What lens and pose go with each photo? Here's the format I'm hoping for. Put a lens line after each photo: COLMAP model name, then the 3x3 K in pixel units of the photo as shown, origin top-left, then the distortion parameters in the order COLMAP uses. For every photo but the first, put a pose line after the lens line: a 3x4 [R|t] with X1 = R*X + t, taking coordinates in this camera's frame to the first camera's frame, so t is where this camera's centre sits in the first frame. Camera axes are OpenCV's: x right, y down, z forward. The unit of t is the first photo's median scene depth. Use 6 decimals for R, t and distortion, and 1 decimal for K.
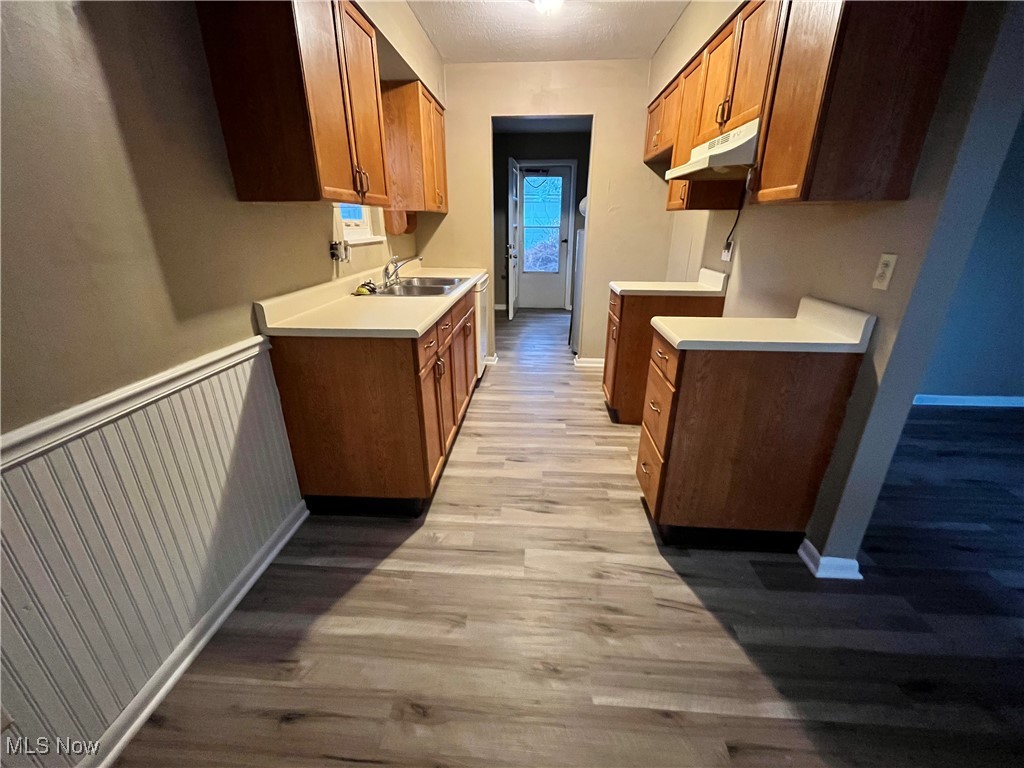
lens RADIAL K [[415.0, 0, 513.0], [0, 415.0, 380.9], [0, 0, 1]] dist [-0.000191, 0.000531]
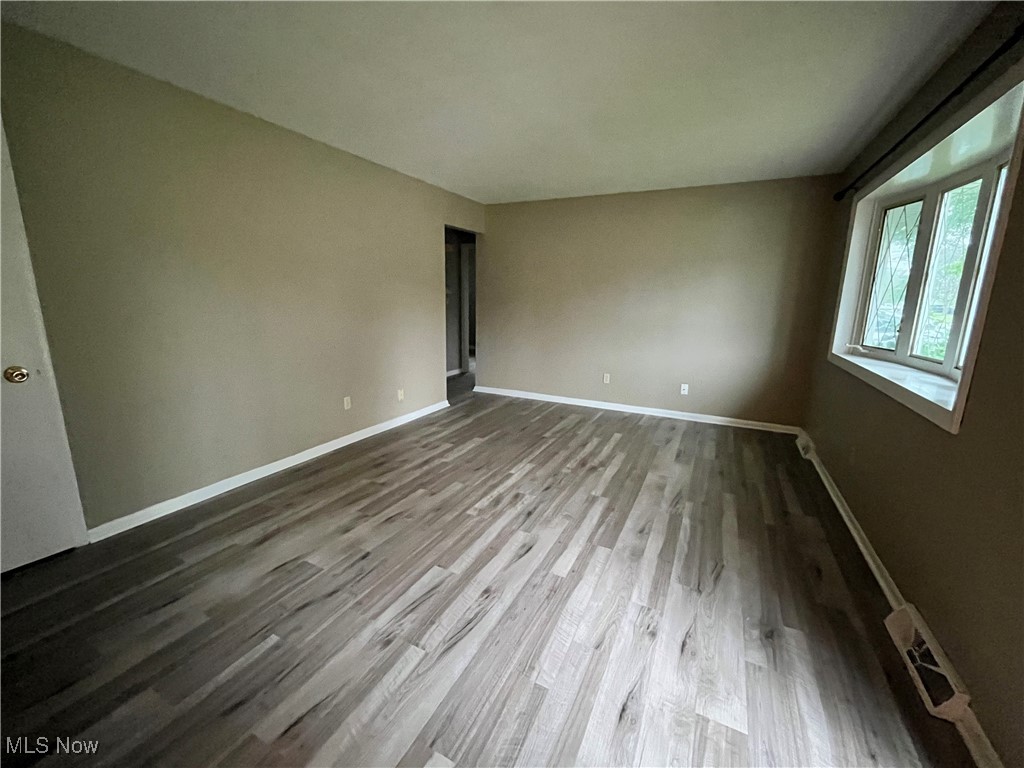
lens RADIAL K [[415.0, 0, 513.6], [0, 415.0, 383.5], [0, 0, 1]] dist [-0.000191, 0.000531]
pose [[0.396606, -0.180463, 0.900076, 0.537684], [0.325707, 0.944360, 0.045823, 0.000398], [-0.858265, 0.274988, 0.433316, 0.095278]]
